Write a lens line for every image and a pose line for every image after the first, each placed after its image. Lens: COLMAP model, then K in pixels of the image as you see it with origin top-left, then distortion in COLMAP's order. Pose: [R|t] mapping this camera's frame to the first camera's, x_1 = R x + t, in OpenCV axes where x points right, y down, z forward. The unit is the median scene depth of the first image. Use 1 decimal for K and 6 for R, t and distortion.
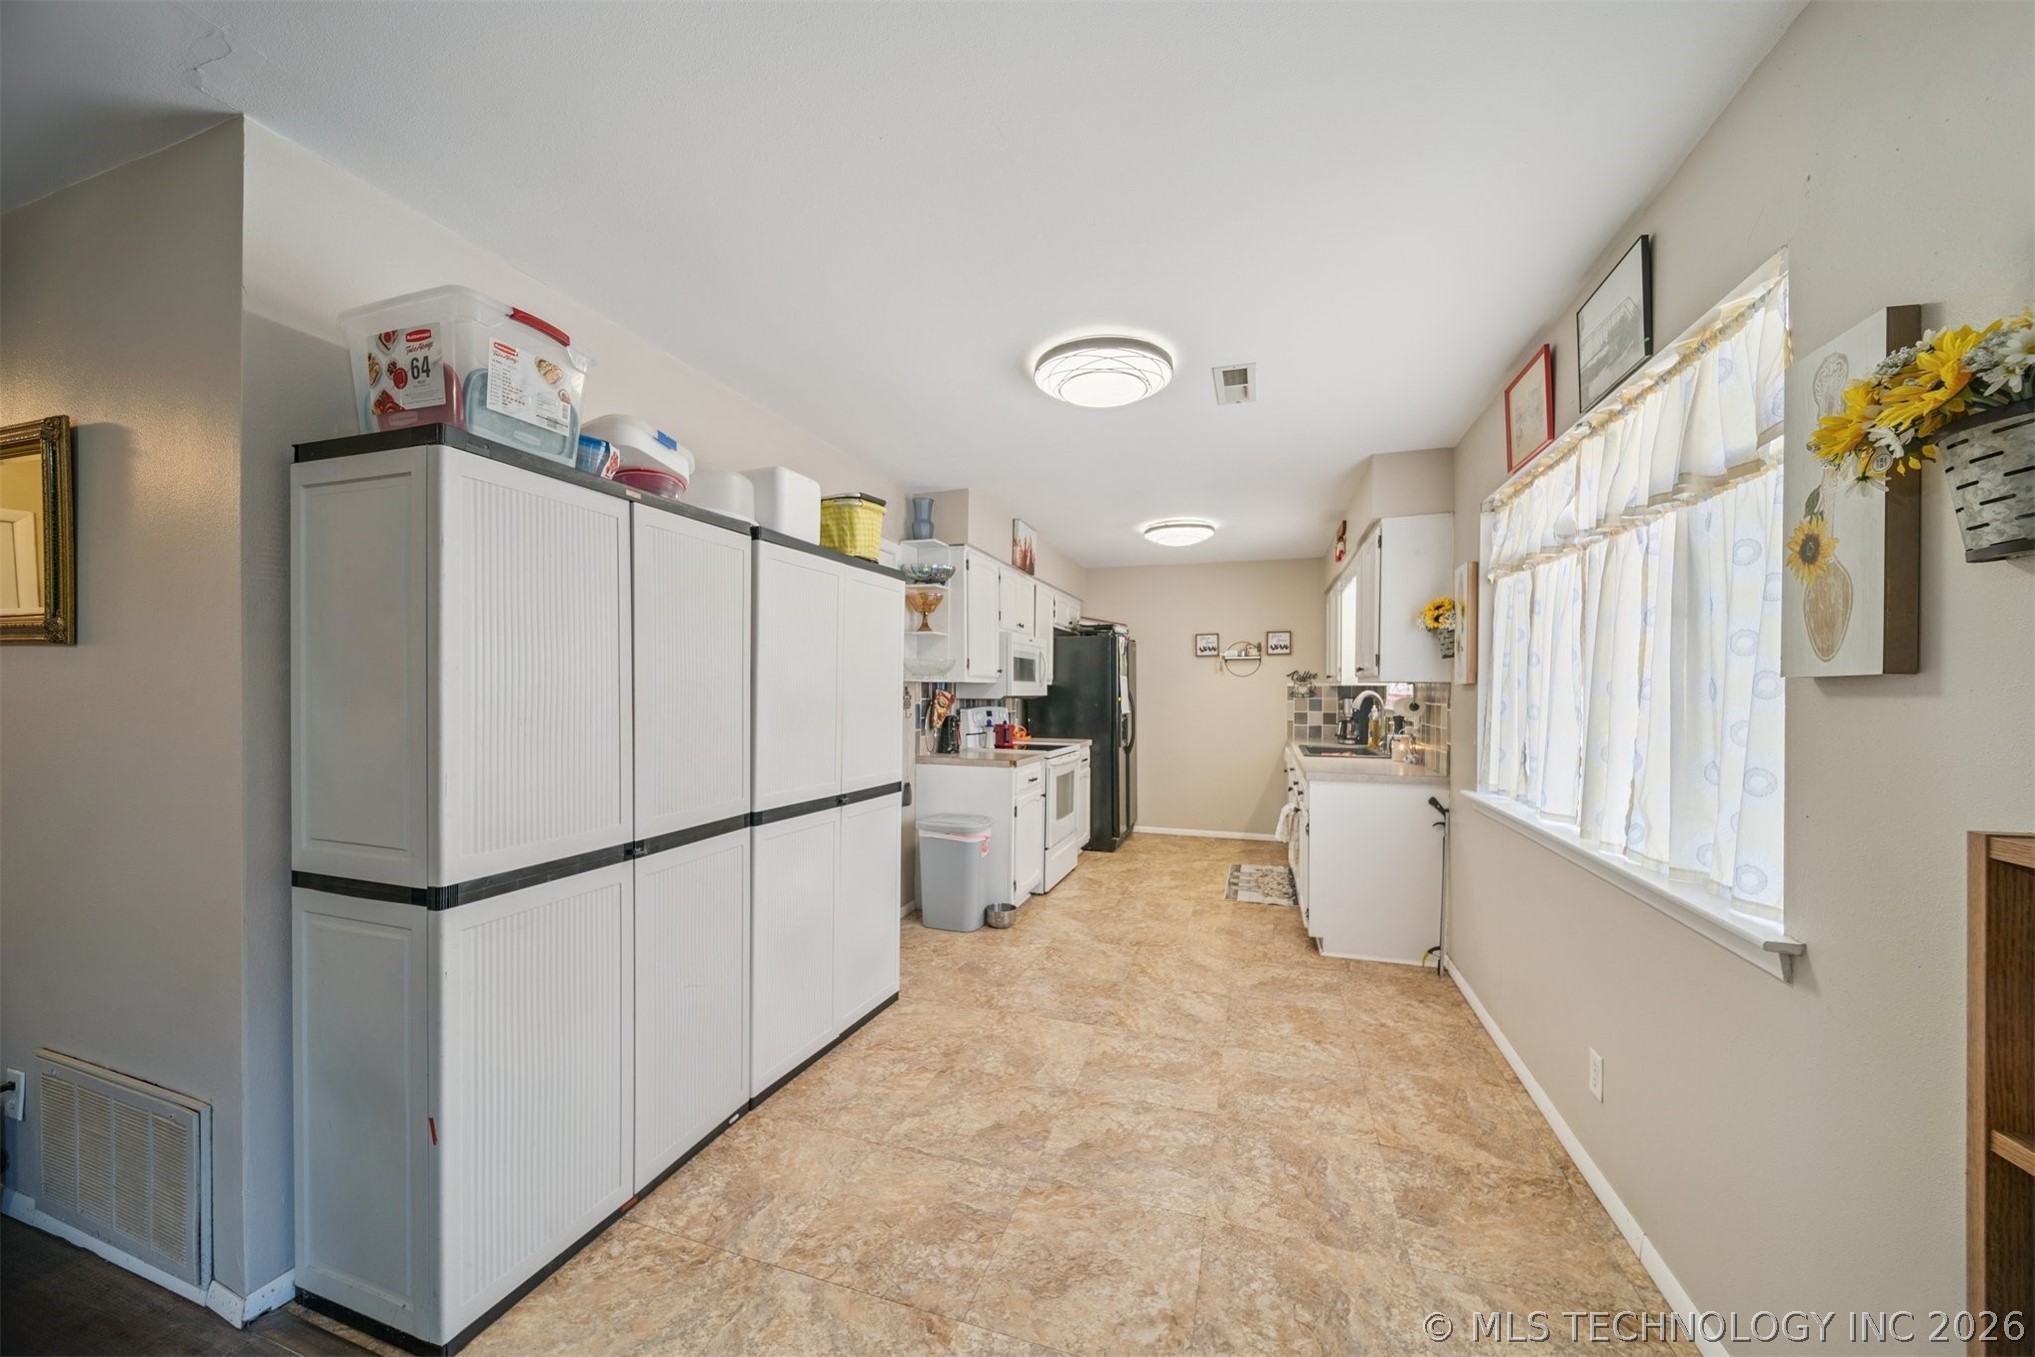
lens RADIAL K [[707.5, 0, 1027.8], [0, 707.5, 691.5], [0, 0, 1]] dist [-0.000119, 0.000022]
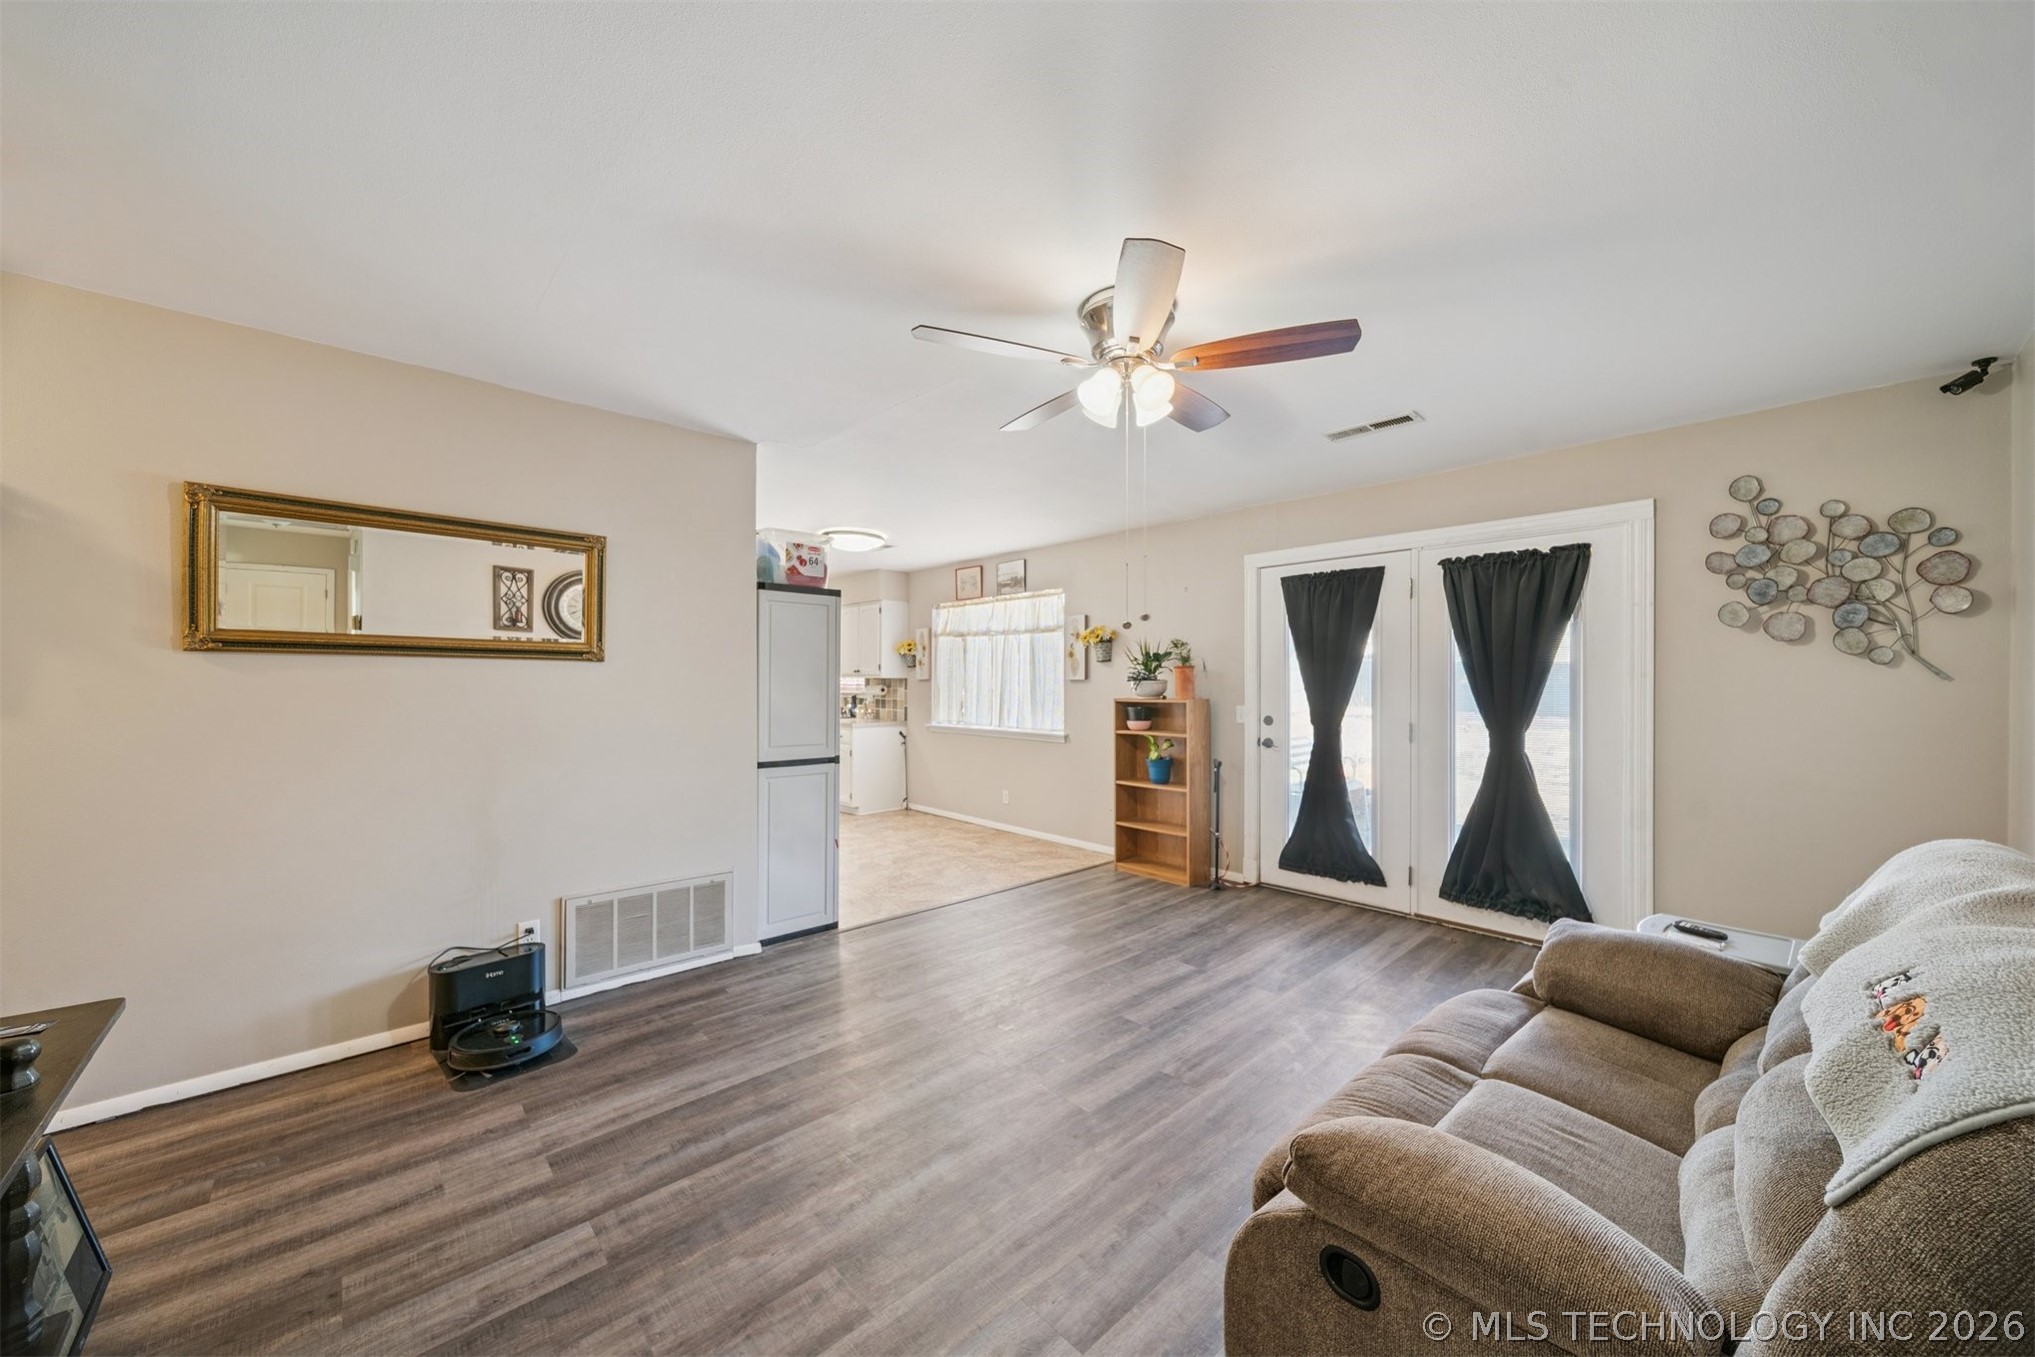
lens RADIAL K [[734.2, 0, 1026.4], [0, 734.2, 702.1], [0, 0, 1]] dist [-0.000856, -0.000059]
pose [[0.482227, -0.029646, 0.875545, -1.510733], [0.004777, 0.999501, 0.031212, -0.010040], [-0.876033, -0.010869, 0.482128, -0.526609]]
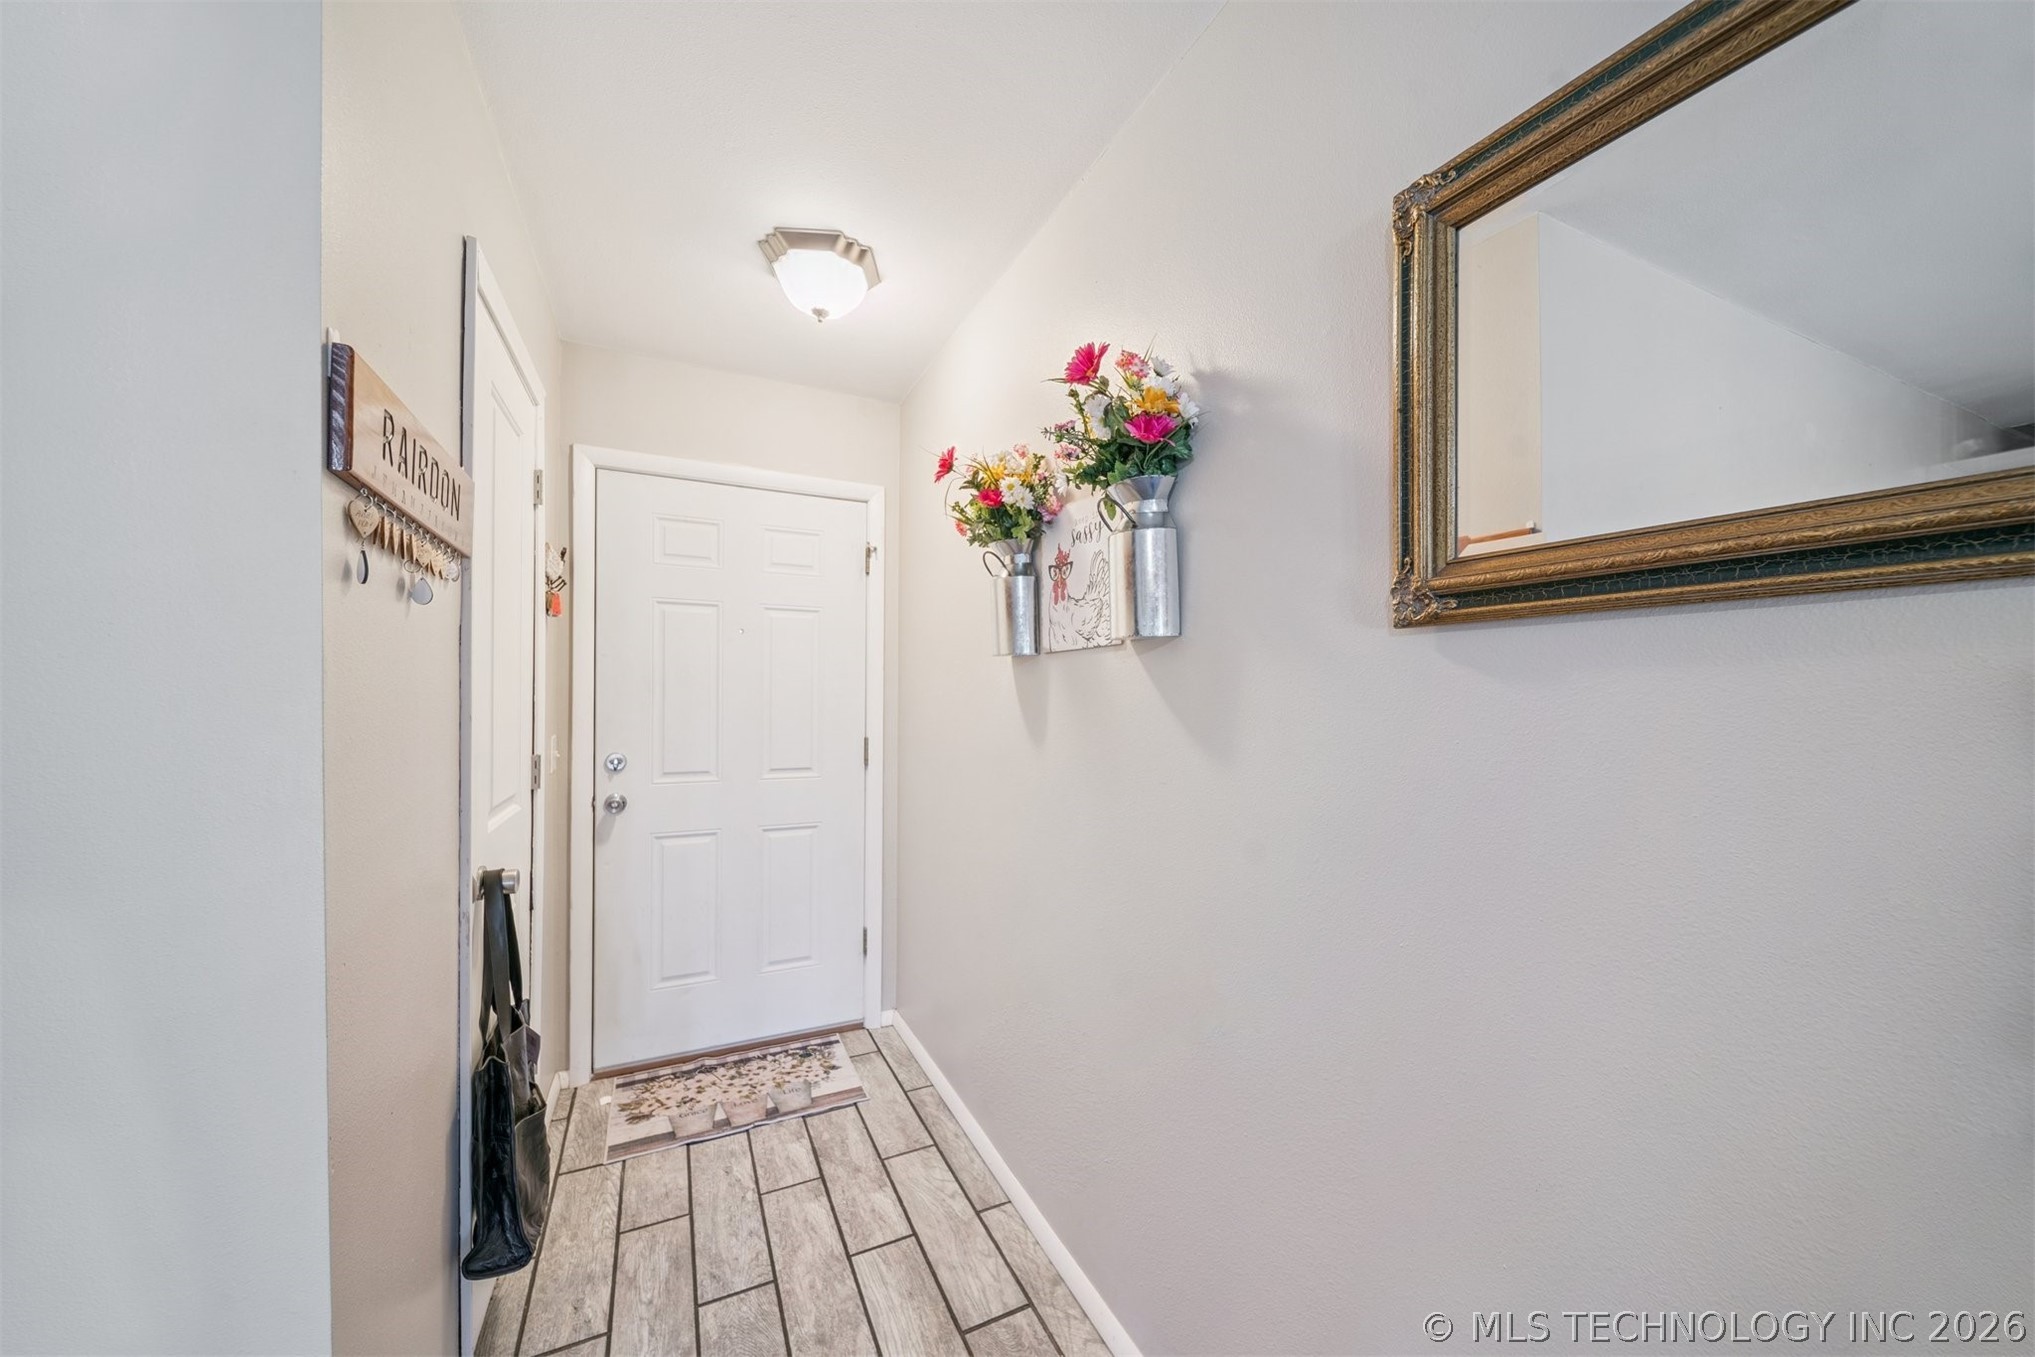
lens RADIAL K [[734.2, 0, 1026.4], [0, 734.2, 702.1], [0, 0, 1]] dist [-0.000856, -0.000059]
pose [[0.694703, 0.006600, -0.719267, -1.103958], [-0.008130, 0.999966, 0.001323, -0.011608], [0.719251, 0.004928, 0.694733, 0.384565]]
